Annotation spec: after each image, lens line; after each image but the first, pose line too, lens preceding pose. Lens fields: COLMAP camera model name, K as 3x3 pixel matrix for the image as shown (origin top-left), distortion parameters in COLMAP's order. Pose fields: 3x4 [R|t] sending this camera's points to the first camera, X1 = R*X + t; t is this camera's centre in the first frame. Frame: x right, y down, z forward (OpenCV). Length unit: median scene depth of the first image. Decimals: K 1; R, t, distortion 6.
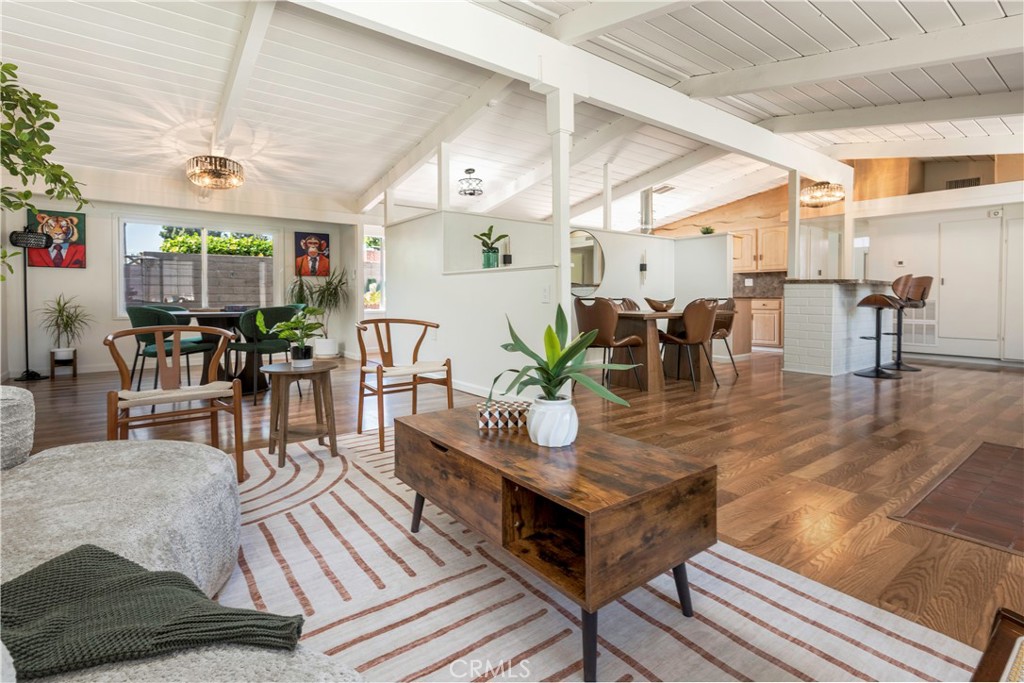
lens RADIAL K [[489.2, 0, 509.6], [0, 489.2, 303.8], [0, 0, 1]] dist [-0.000014, -0.000018]
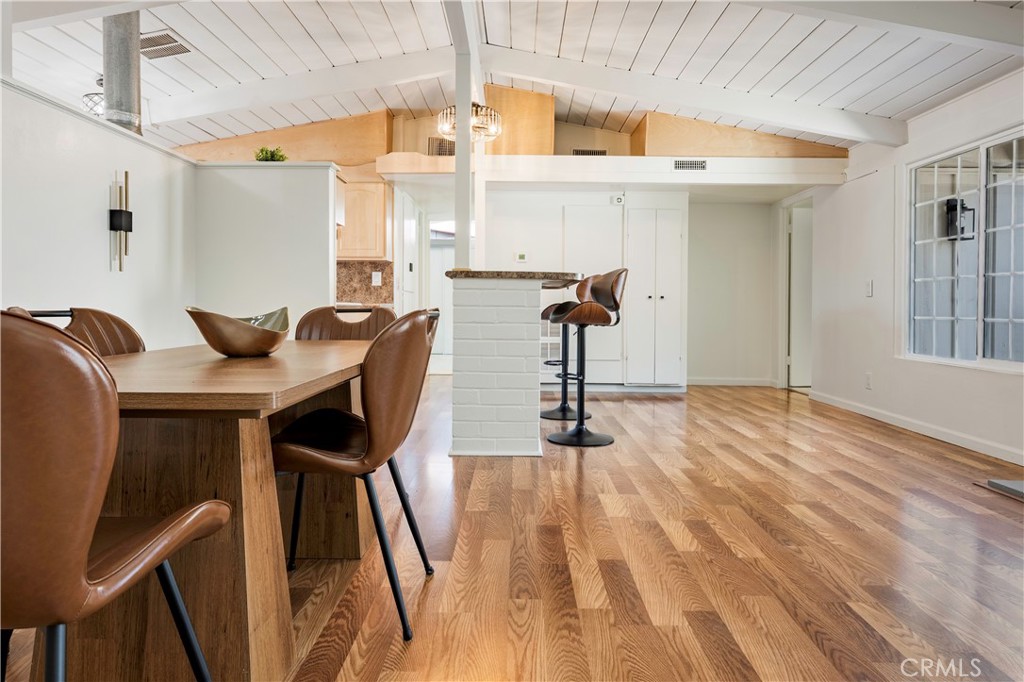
lens RADIAL K [[626.6, 0, 512.1], [0, 626.6, 302.6], [0, 0, 1]] dist [0.001557, -0.000028]
pose [[0.614639, 0.006762, 0.788779, 0.087786], [0.004207, 0.999921, -0.011851, -0.007666], [-0.788797, 0.010603, 0.614562, 0.491431]]
